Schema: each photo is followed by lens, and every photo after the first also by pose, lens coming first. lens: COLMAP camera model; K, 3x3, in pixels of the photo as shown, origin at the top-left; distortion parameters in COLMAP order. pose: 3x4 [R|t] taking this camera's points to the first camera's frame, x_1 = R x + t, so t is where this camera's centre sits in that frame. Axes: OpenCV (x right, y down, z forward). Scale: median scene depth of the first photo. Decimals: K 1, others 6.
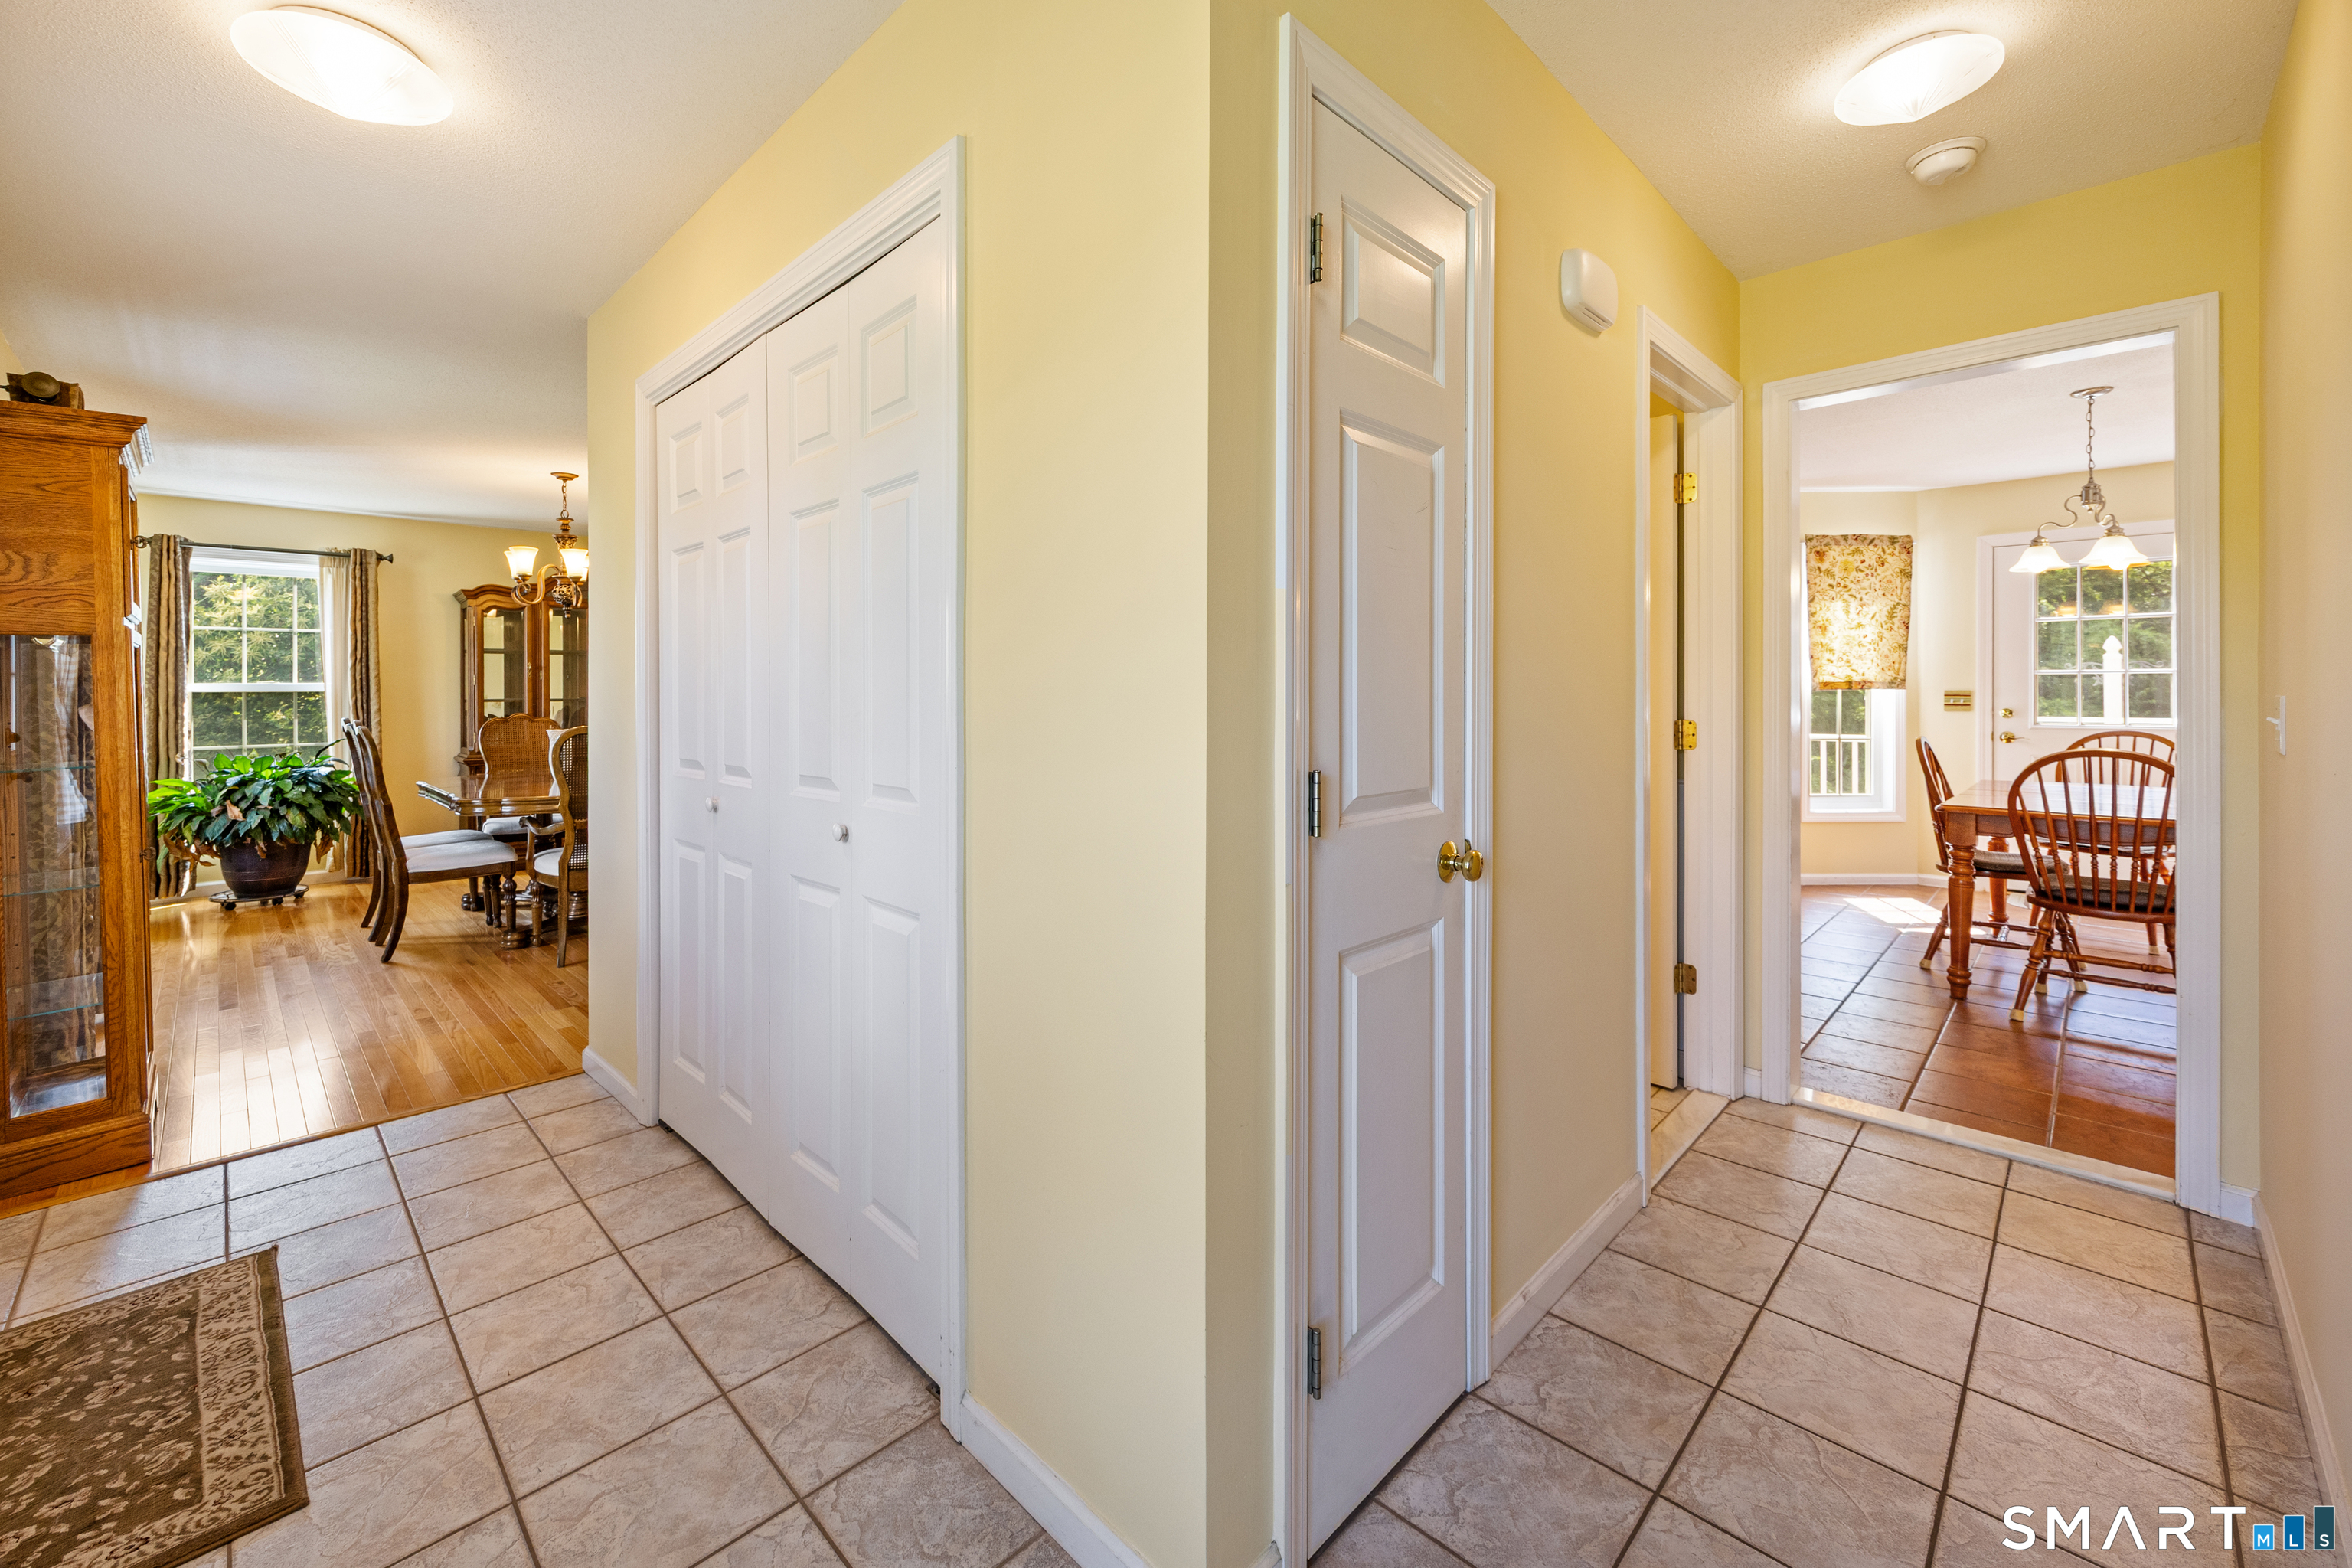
lens RADIAL K [[947.4, 0, 1174.9], [0, 947.4, 692.6], [0, 0, 1]] dist [0.003793, -0.001074]
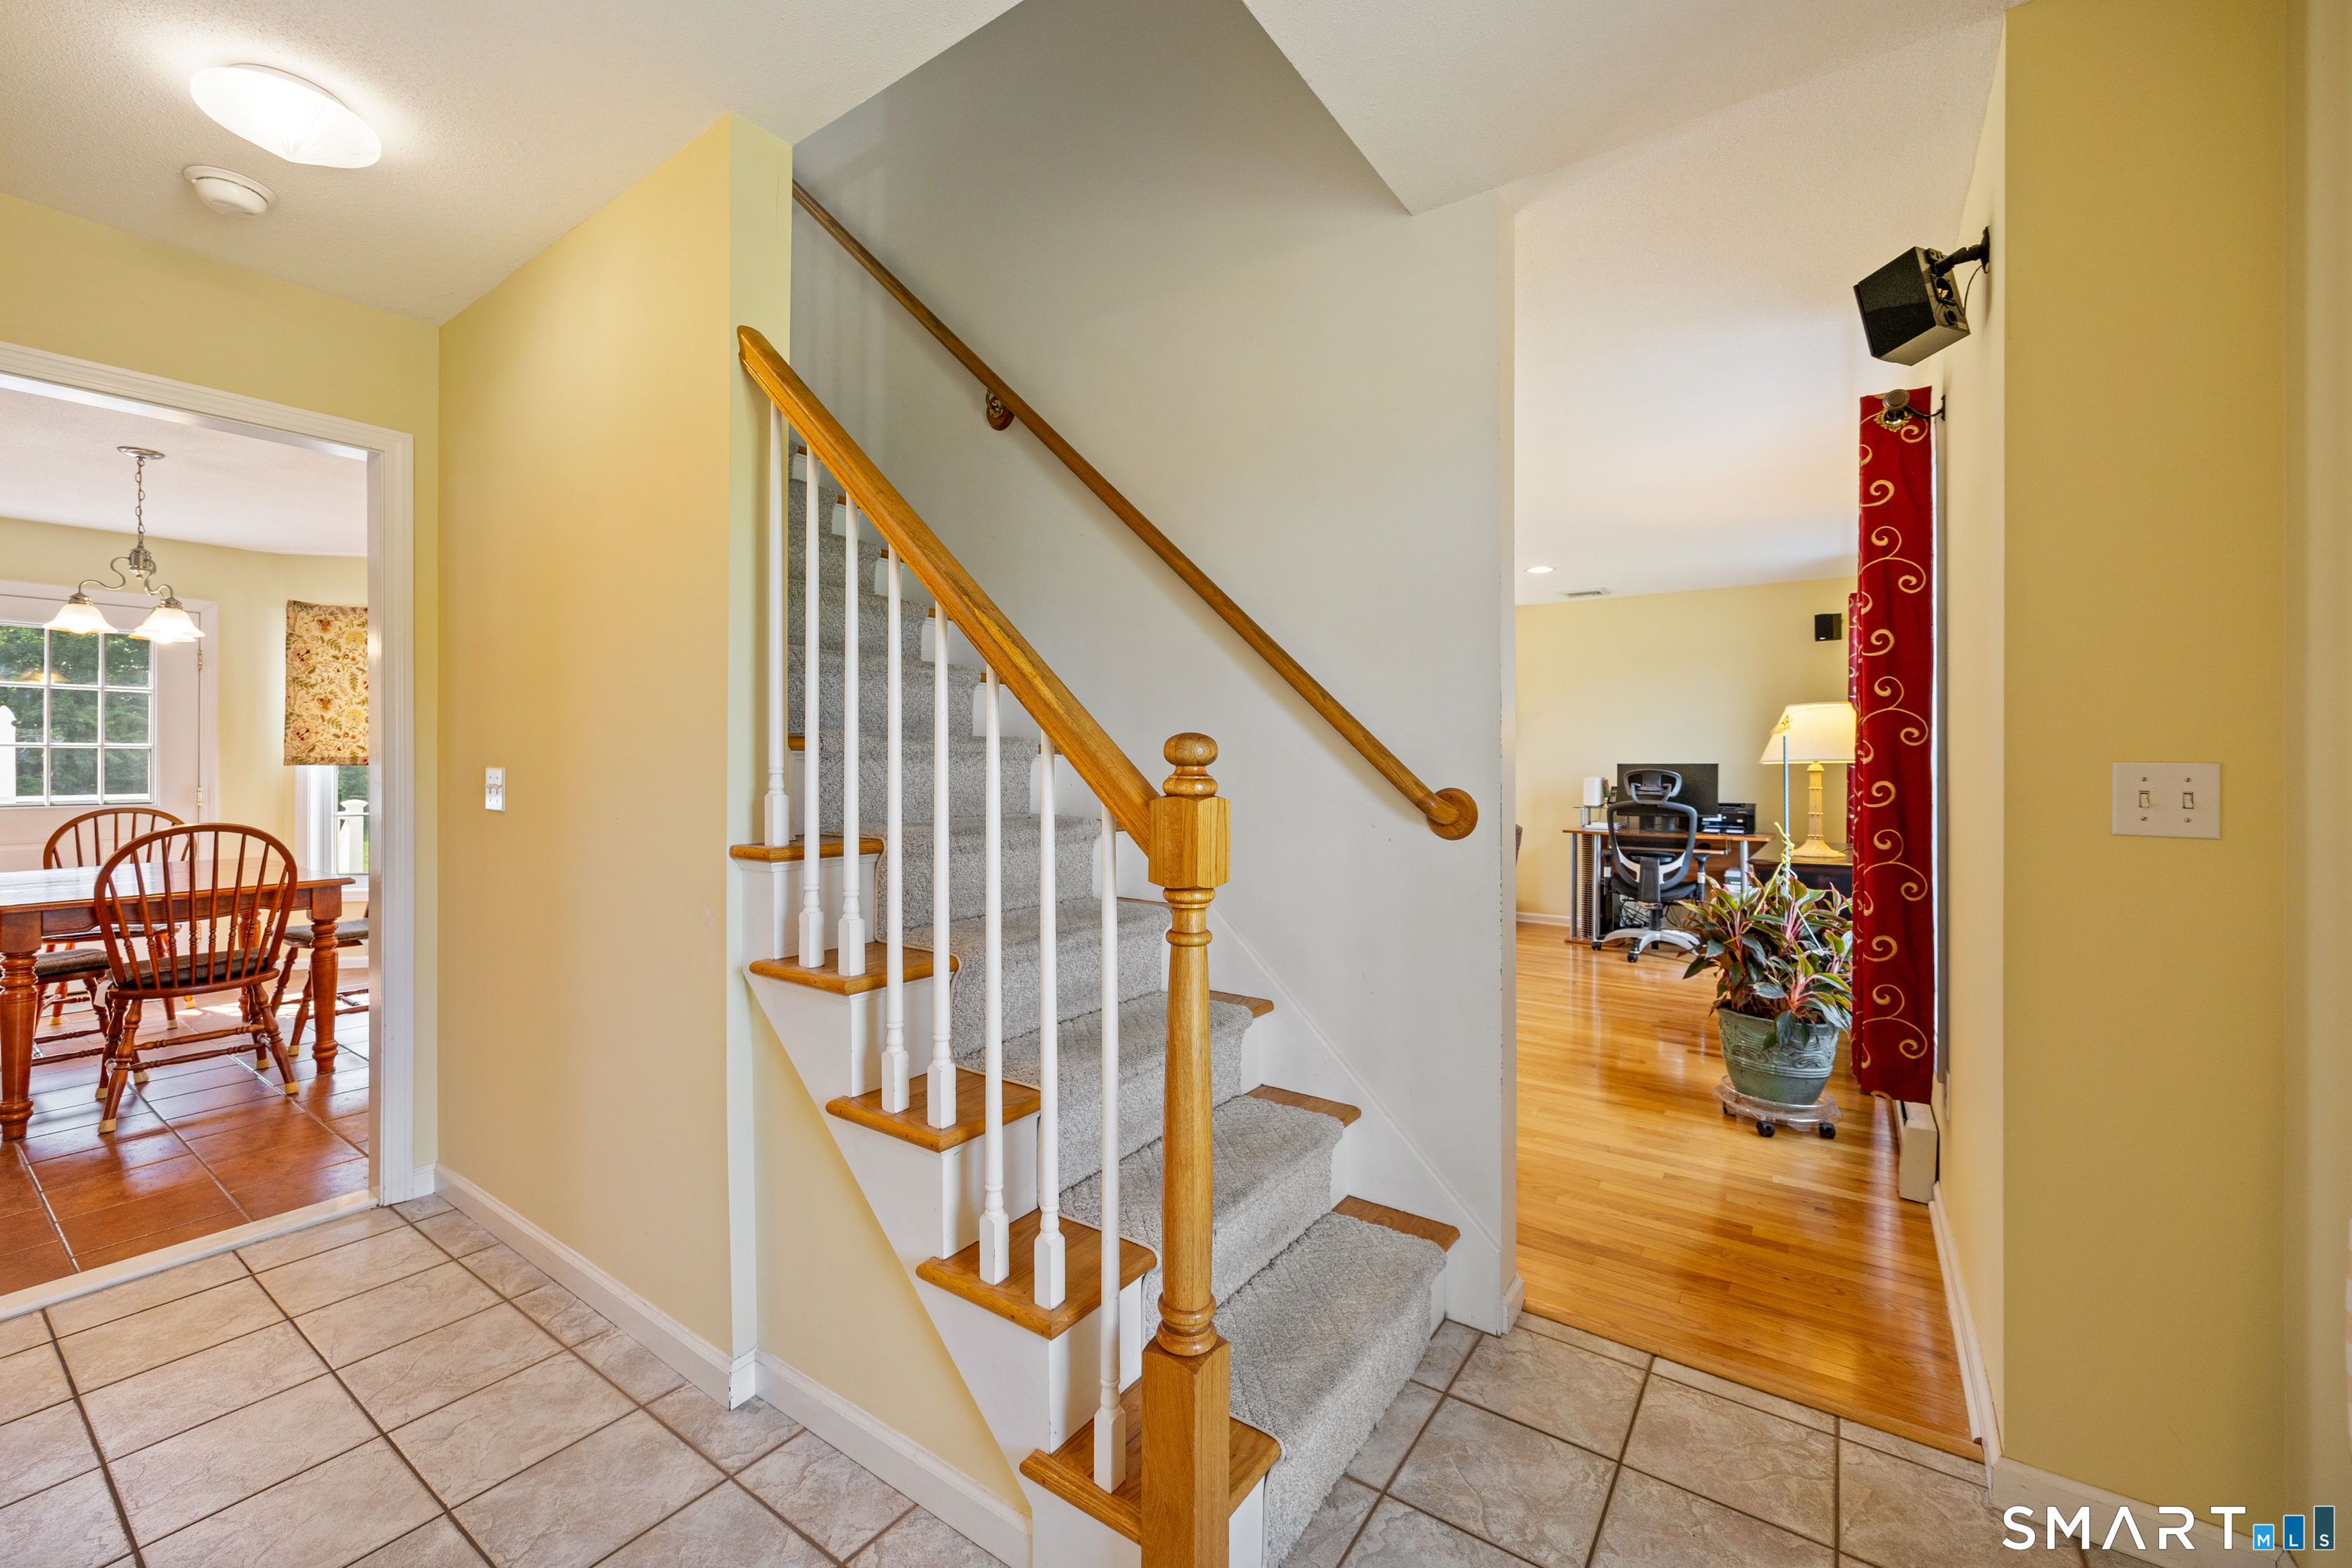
lens RADIAL K [[947.4, 0, 1161.0], [0, 947.4, 762.3], [0, 0, 1]] dist [0.003793, -0.001074]
pose [[-0.158860, 0.001639, 0.987300, -0.101532], [0.004369, 0.999990, -0.000957, 0.000300], [-0.987291, 0.004161, -0.158866, 0.099372]]
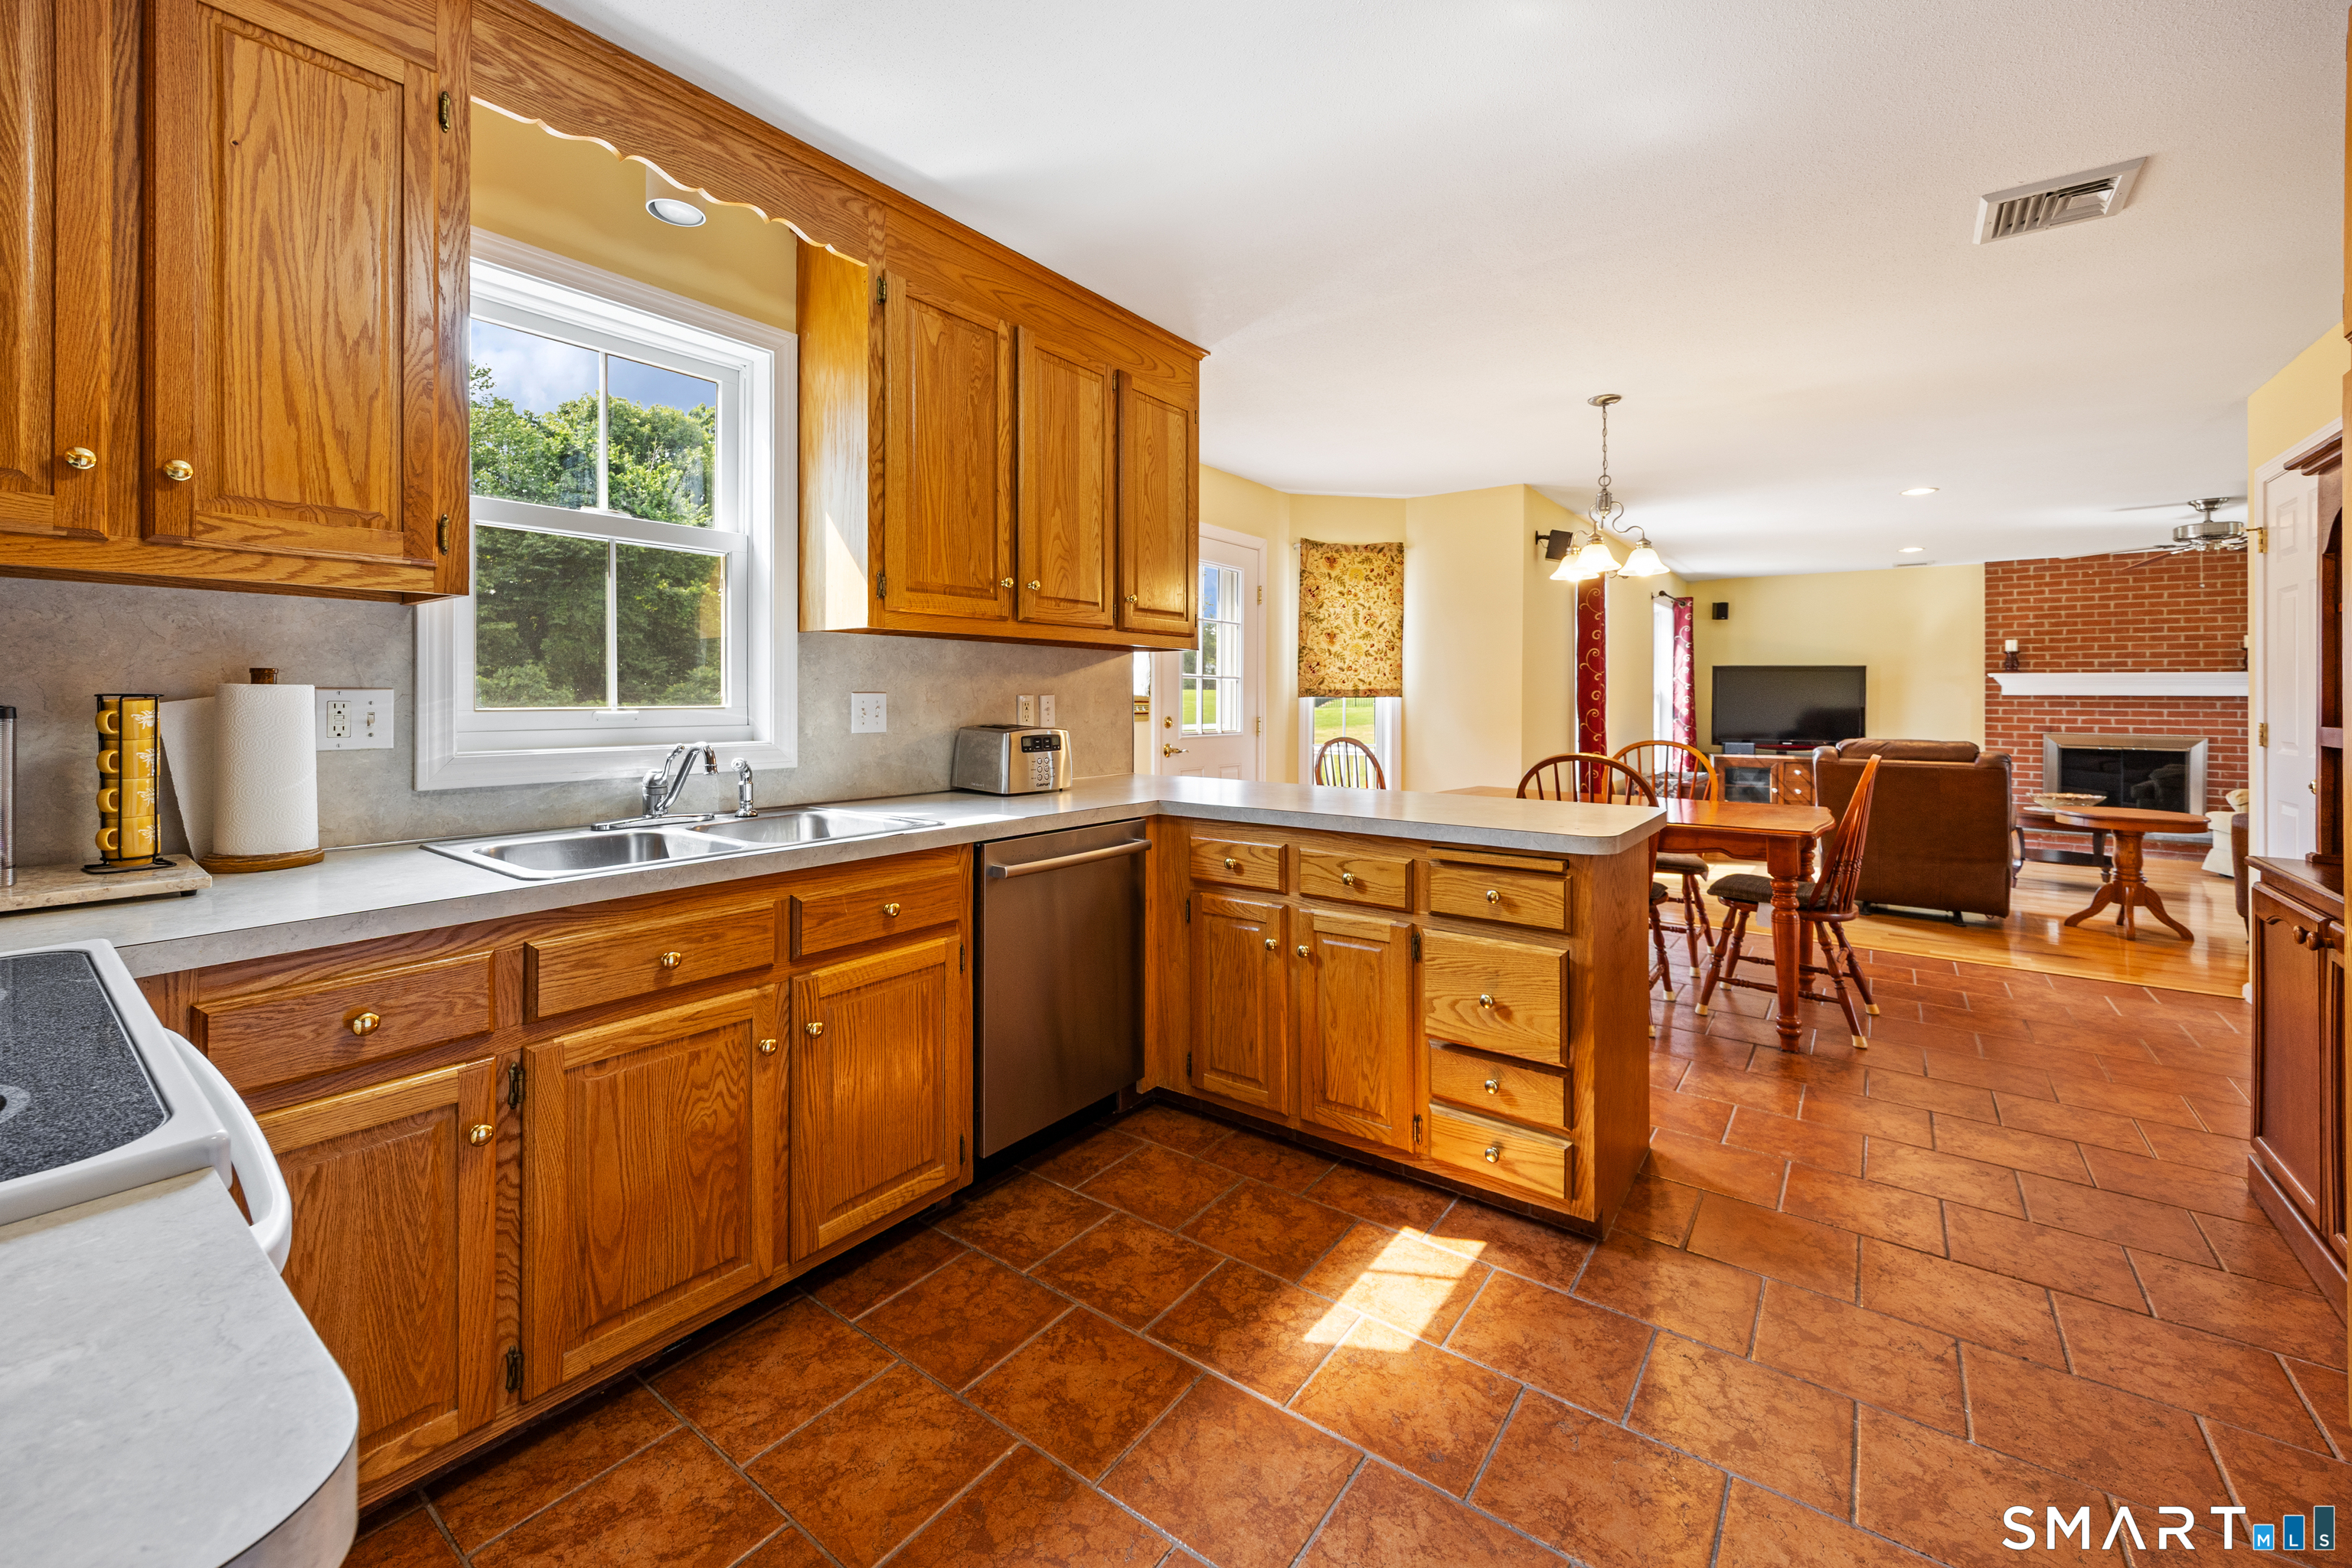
lens RADIAL K [[947.4, 0, 1172.8], [0, 947.4, 704.1], [0, 0, 1]] dist [0.003793, -0.001074]
pose [[-0.137039, -0.007402, 0.990538, 0.021468], [-0.007334, 0.999952, 0.006458, 0.000978], [-0.990539, -0.006380, -0.137086, 1.130069]]
